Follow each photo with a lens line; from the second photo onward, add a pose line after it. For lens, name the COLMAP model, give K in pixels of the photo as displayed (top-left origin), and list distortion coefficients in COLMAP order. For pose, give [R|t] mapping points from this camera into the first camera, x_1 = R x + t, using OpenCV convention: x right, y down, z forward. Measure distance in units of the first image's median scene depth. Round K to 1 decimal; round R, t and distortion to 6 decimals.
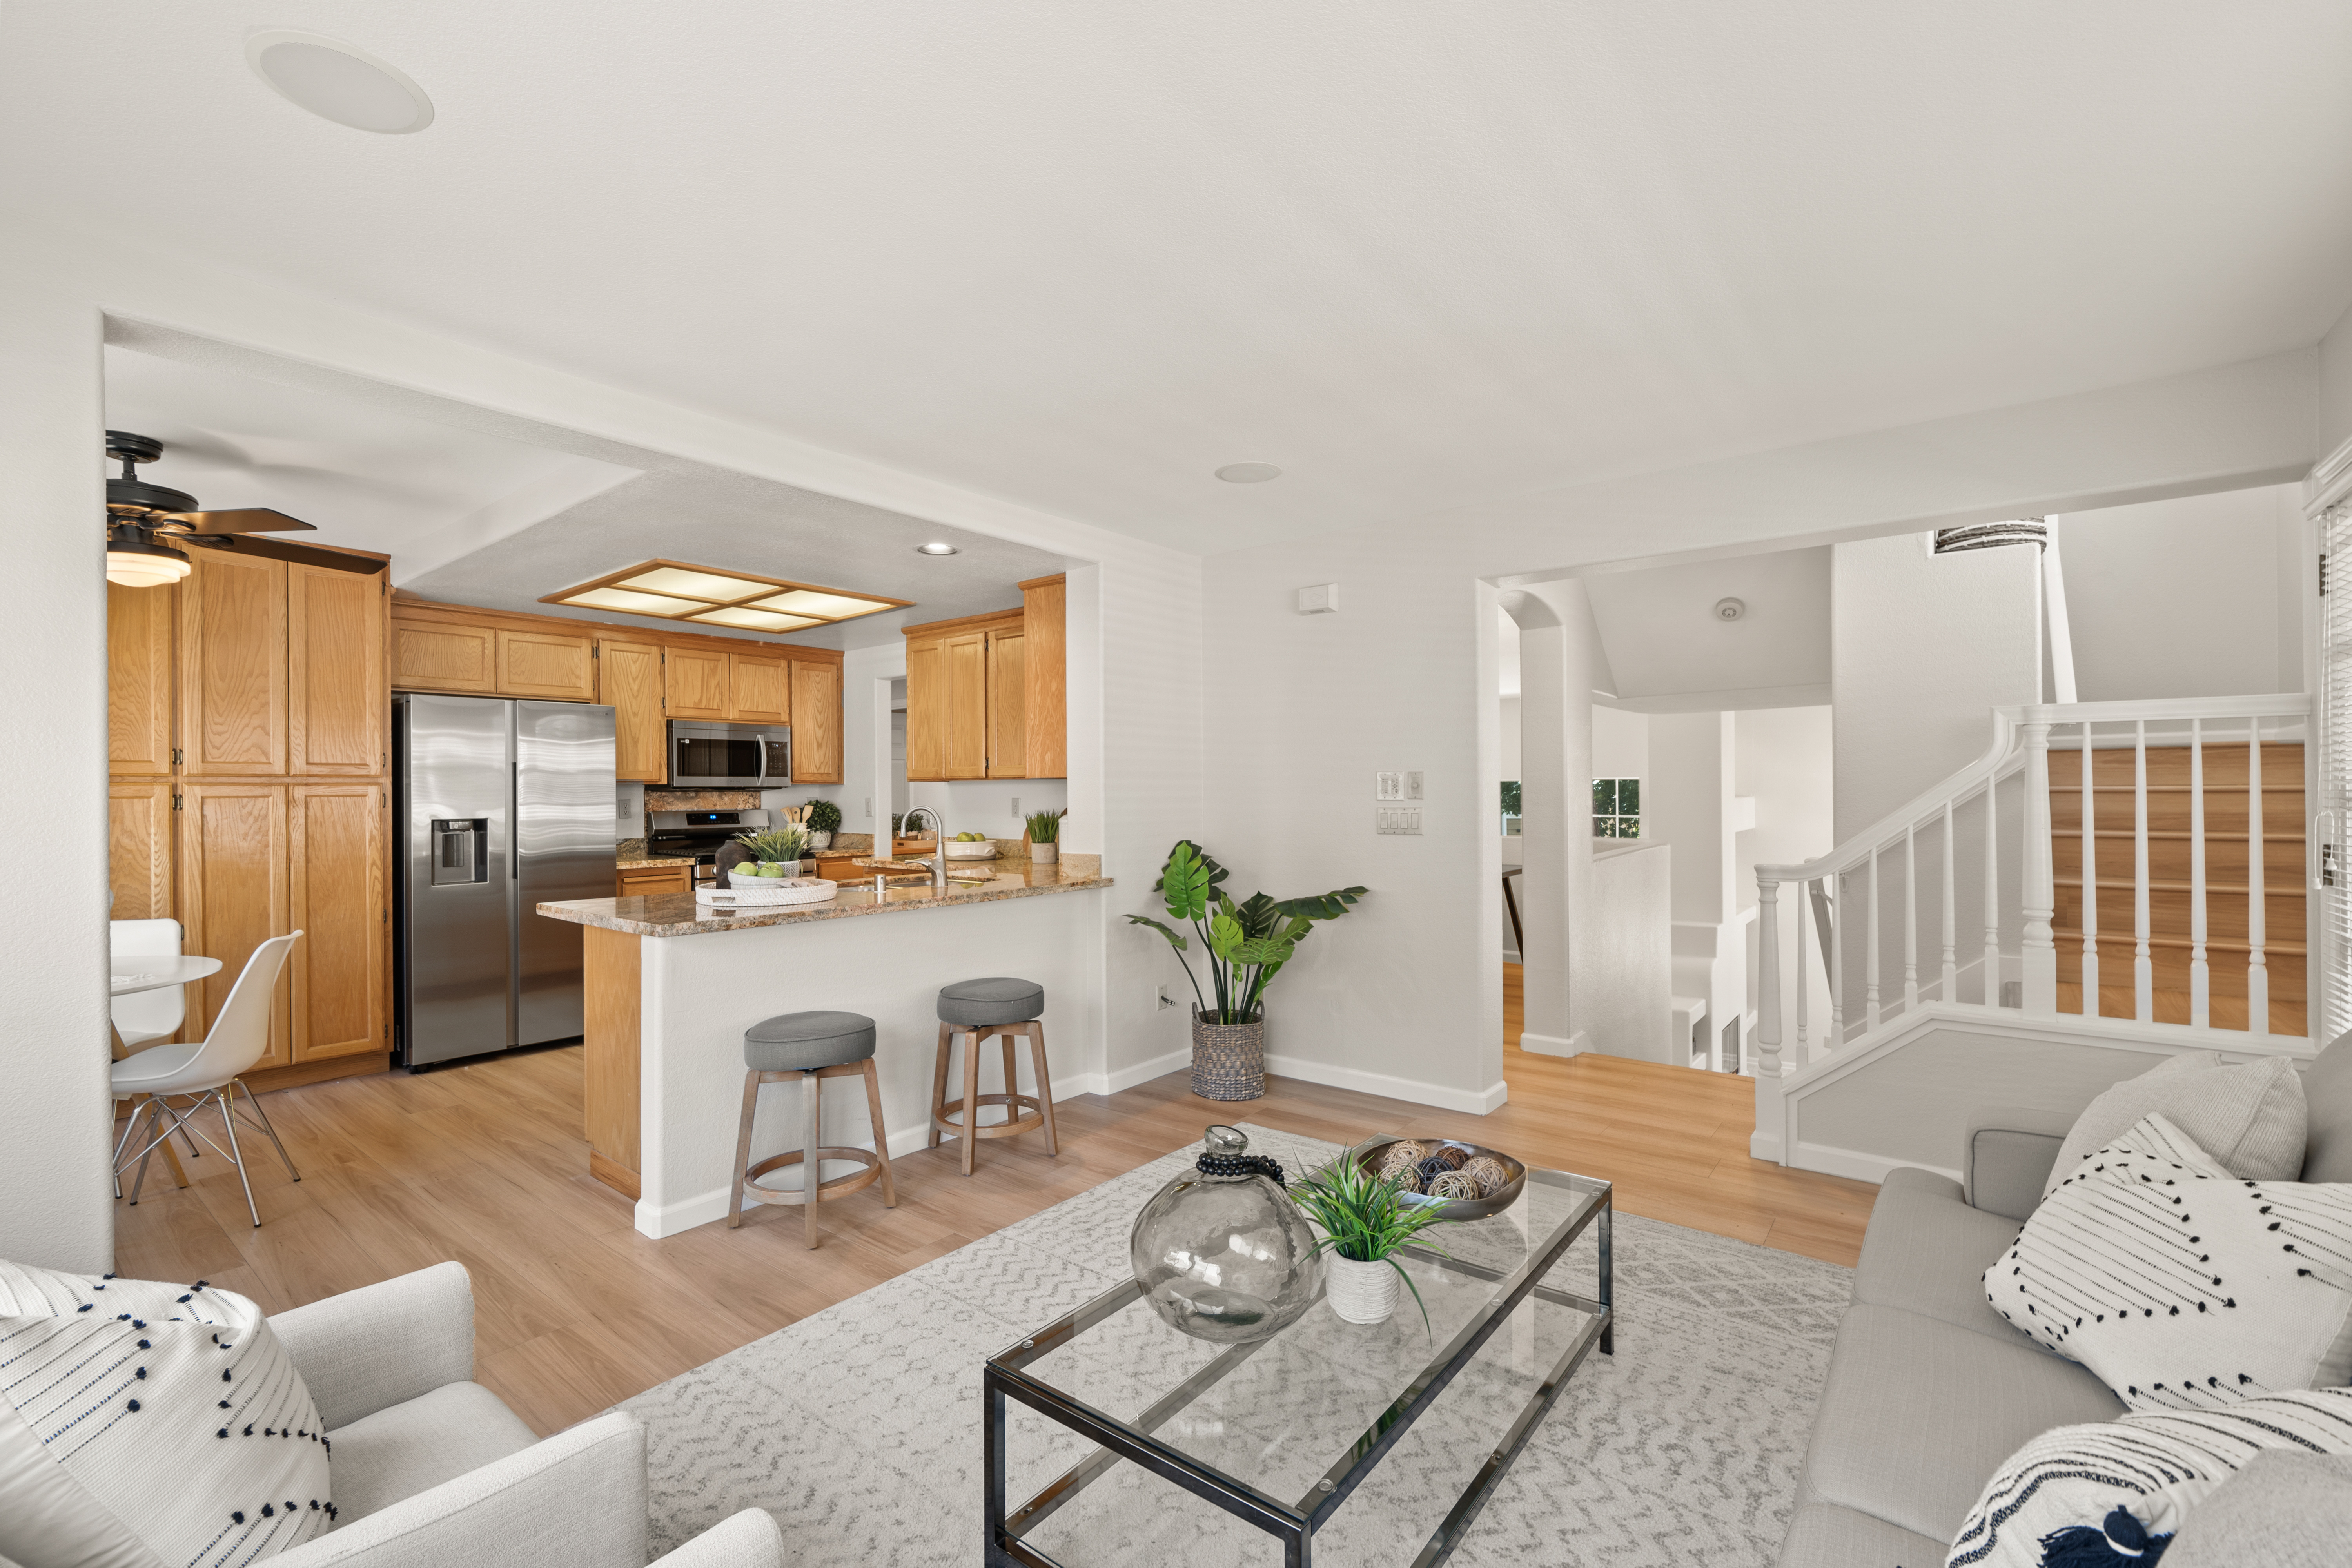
lens RADIAL K [[1014.0, 0, 1180.3], [0, 1014.0, 796.6], [0, 0, 1]] dist [-0.002187, 0.000045]
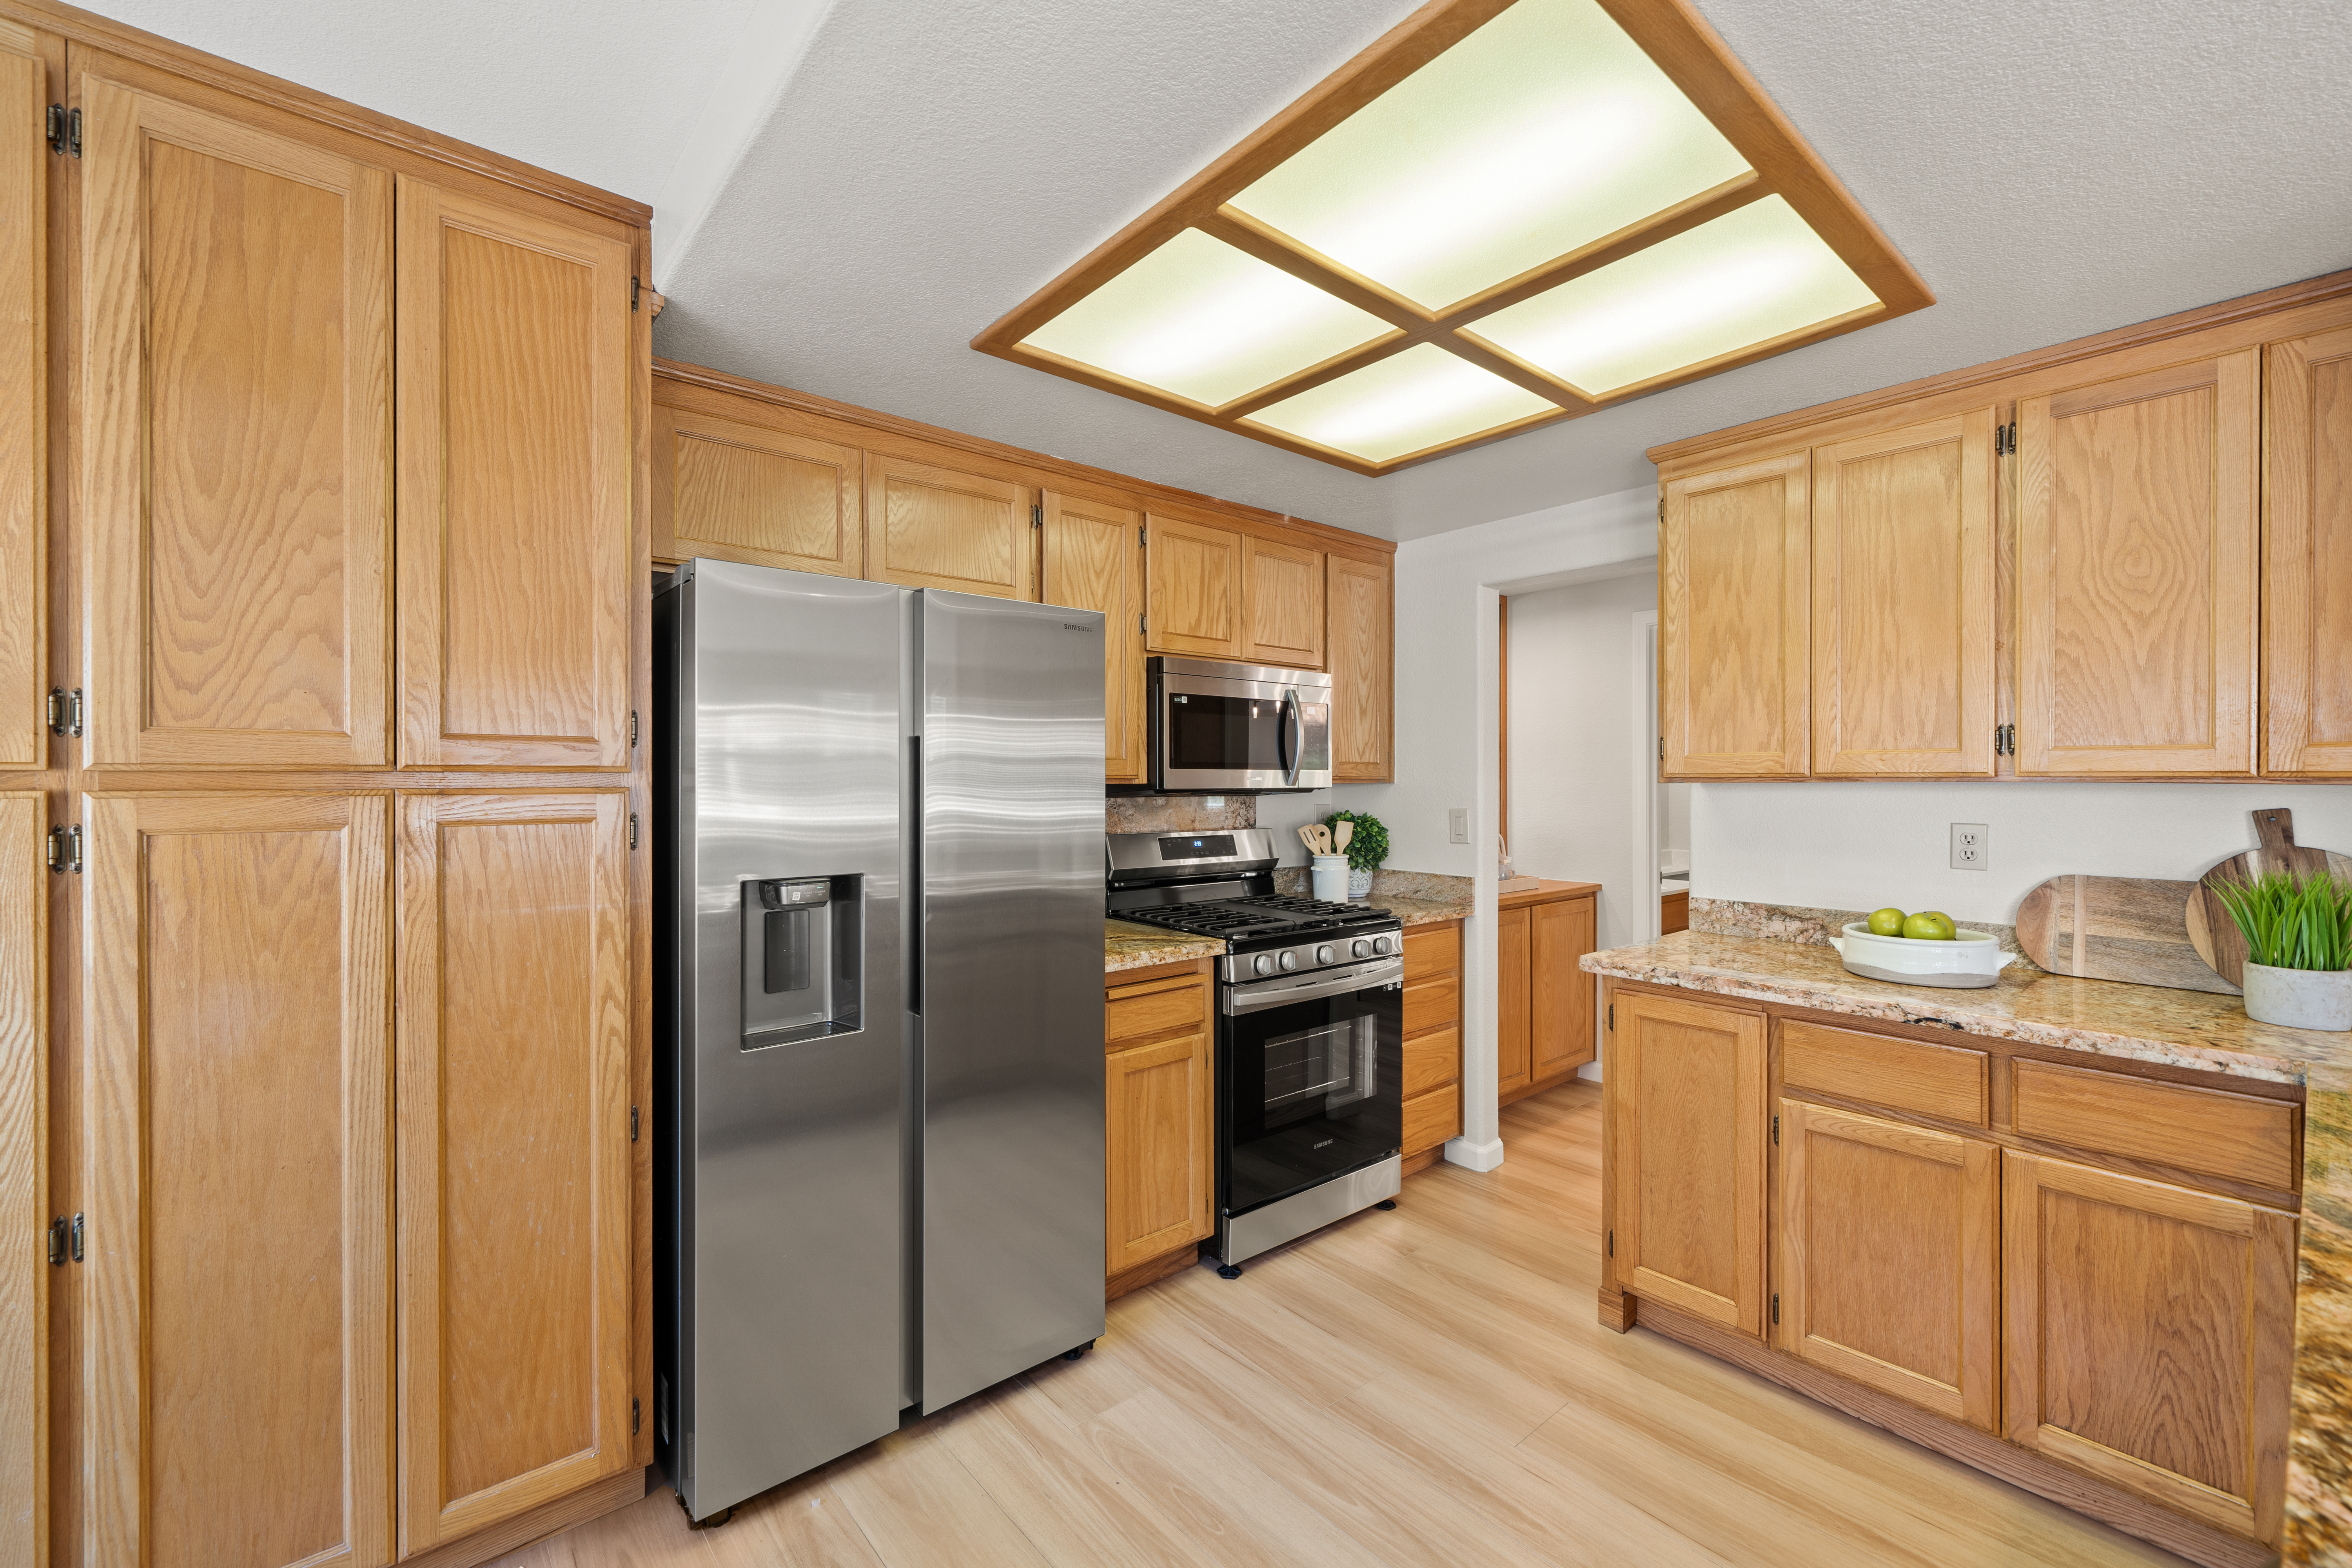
lens RADIAL K [[949.3, 0, 1171.3], [0, 949.3, 785.4], [0, 0, 1]] dist [0.000138, -0.000243]
pose [[0.980525, 0.007534, -0.196249, -0.504517], [-0.006990, 0.999970, 0.003464, -0.016689], [0.196269, -0.002025, 0.980548, 0.672903]]
